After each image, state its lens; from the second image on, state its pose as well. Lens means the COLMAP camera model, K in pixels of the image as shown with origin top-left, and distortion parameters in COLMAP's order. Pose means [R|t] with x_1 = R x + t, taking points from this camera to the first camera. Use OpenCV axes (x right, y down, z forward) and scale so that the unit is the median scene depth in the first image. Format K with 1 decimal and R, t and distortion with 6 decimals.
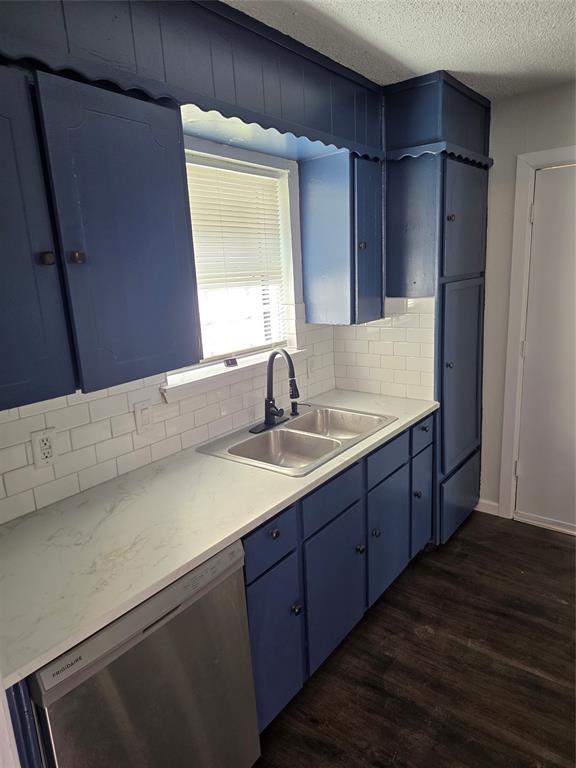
lens RADIAL K [[508.2, 0, 288.0], [0, 508.2, 384.0], [0, 0, 1]] dist [0.081024, -0.088874]
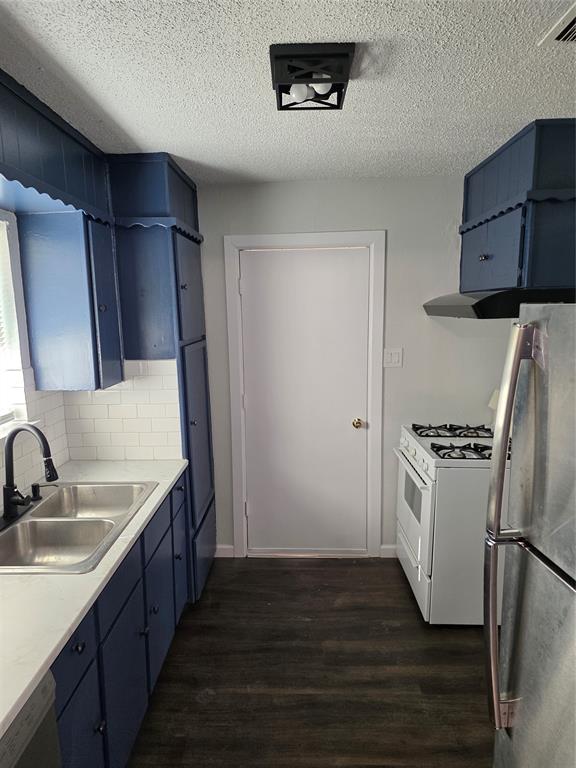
lens RADIAL K [[508.2, 0, 288.0], [0, 508.2, 384.0], [0, 0, 1]] dist [0.081024, -0.088874]
pose [[0.809005, -0.051749, 0.585520, -0.142056], [0.108543, 0.992138, -0.062286, -0.031171], [-0.577694, 0.113944, 0.808262, 0.035945]]
